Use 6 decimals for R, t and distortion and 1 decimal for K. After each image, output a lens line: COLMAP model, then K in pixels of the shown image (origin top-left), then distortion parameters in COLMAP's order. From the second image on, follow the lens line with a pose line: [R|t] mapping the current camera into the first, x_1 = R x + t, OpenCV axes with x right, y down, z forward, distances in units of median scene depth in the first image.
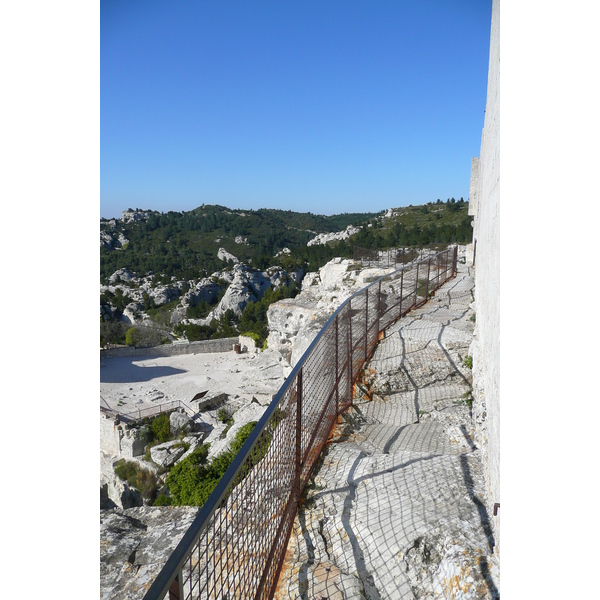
lens RADIAL K [[481.7, 0, 304.5], [0, 481.7, 300.3], [0, 0, 1]] dist [-0.027806, 0.020508]
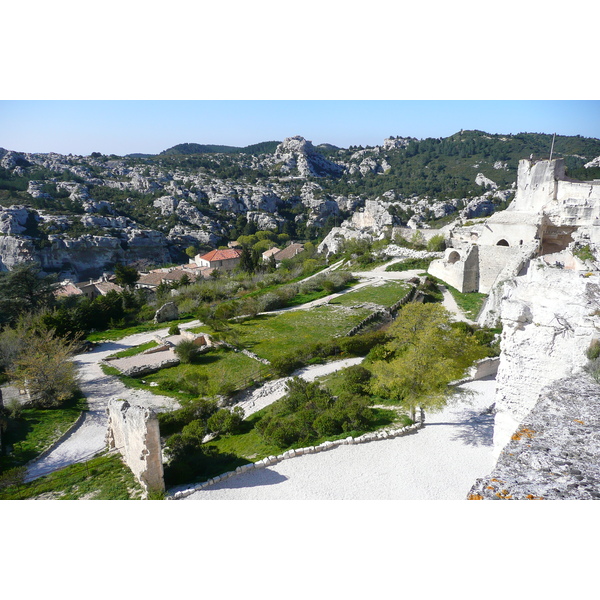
lens RADIAL K [[481.7, 0, 298.5], [0, 481.7, 301.0], [0, 0, 1]] dist [-0.027806, 0.020508]
pose [[0.885769, 0.119512, -0.448475, -0.039873], [-0.055055, 0.986512, 0.154154, 0.035576], [0.460849, -0.111854, 0.880401, -0.158548]]
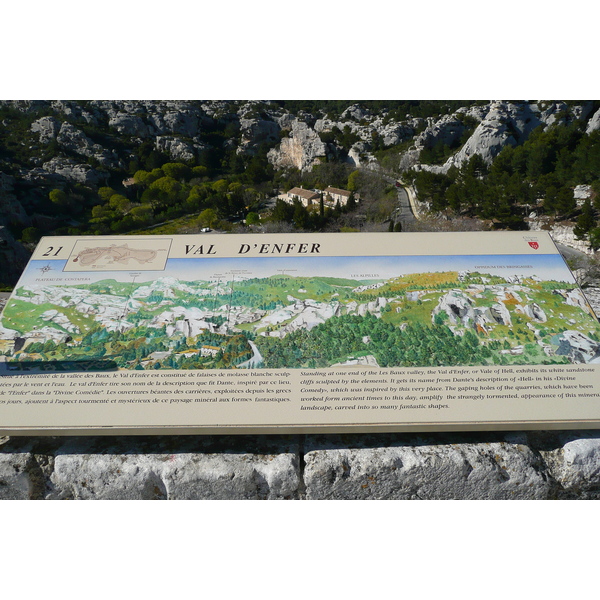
lens RADIAL K [[481.7, 0, 298.8], [0, 481.7, 305.6], [0, 0, 1]] dist [-0.027806, 0.020508]
pose [[0.887298, 0.188338, -0.420989, -0.023311], [-0.047338, 0.945187, 0.323079, 0.007273], [0.458761, -0.266738, 0.847578, 0.094000]]
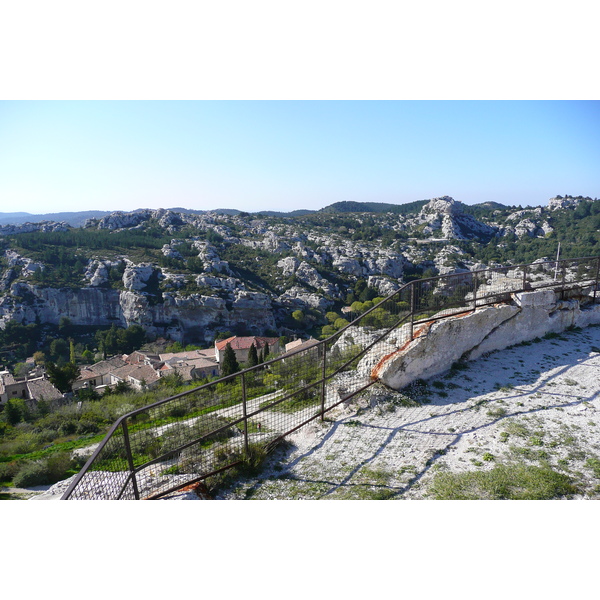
lens RADIAL K [[481.7, 0, 299.3], [0, 481.7, 304.5], [0, 0, 1]] dist [-0.027806, 0.020508]
pose [[0.680210, 0.129166, -0.721548, 0.005104], [-0.102796, 0.991434, 0.080572, 0.003082], [0.725774, 0.019366, 0.687661, -0.058226]]
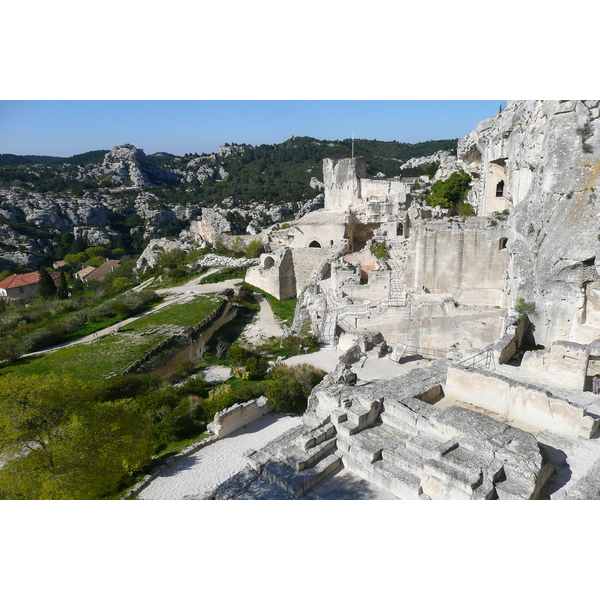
lens RADIAL K [[481.7, 0, 298.7], [0, 481.7, 303.7], [0, 0, 1]] dist [-0.027806, 0.020508]
pose [[0.985430, 0.015032, -0.169416, -0.030173], [0.008514, 0.990478, 0.137409, 0.034719], [0.169868, -0.136849, 0.975919, -0.134176]]
